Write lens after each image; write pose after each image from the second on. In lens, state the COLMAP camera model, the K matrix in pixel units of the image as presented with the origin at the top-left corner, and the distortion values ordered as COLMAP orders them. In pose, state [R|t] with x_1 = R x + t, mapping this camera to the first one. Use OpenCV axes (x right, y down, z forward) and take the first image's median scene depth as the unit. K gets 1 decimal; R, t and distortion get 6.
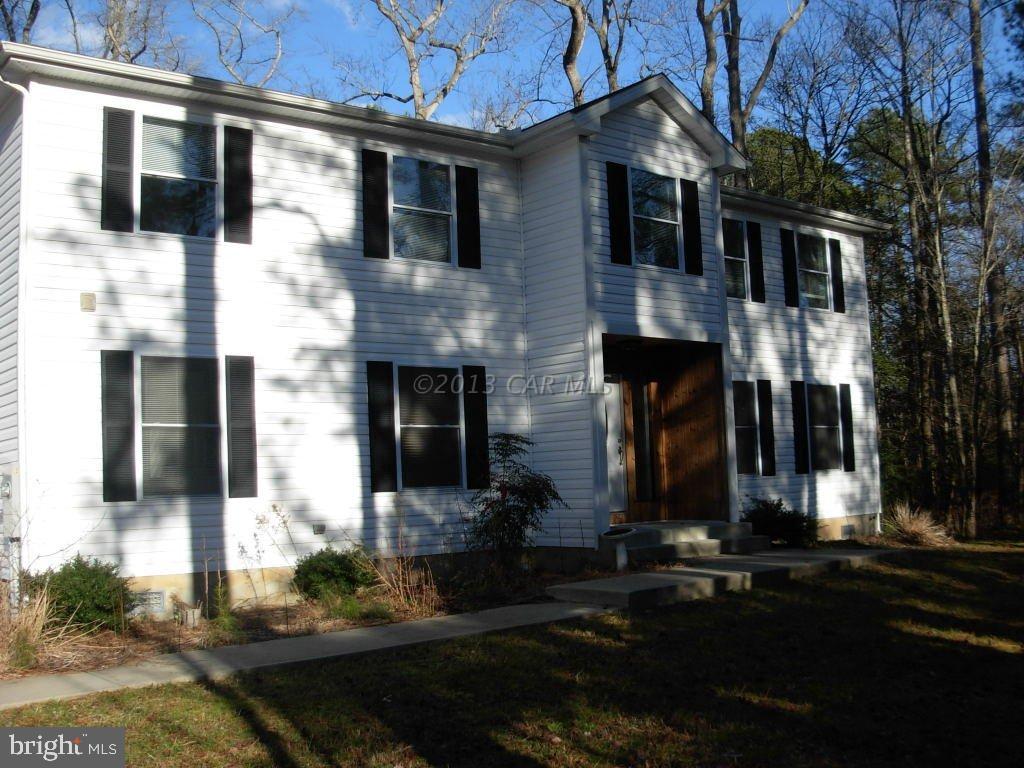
lens RADIAL K [[1100.2, 0, 512.0], [0, 1100.2, 384.0], [0, 0, 1]] dist [-0.228112, 0.121772]
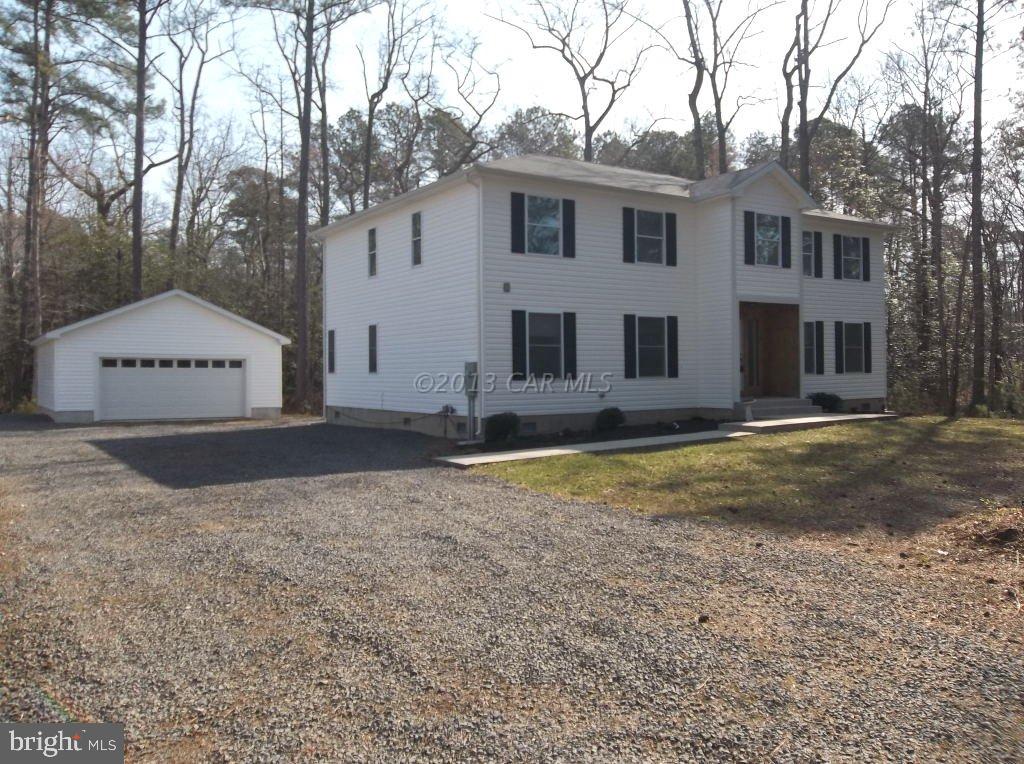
lens RADIAL K [[1100.2, 0, 512.0], [0, 1100.2, 382.0], [0, 0, 1]] dist [-0.228112, 0.121772]
pose [[0.999205, 0.030566, -0.025584, -0.144974], [-0.028588, 0.996819, 0.074398, -0.021759], [0.027777, -0.073607, 0.996900, -0.496121]]
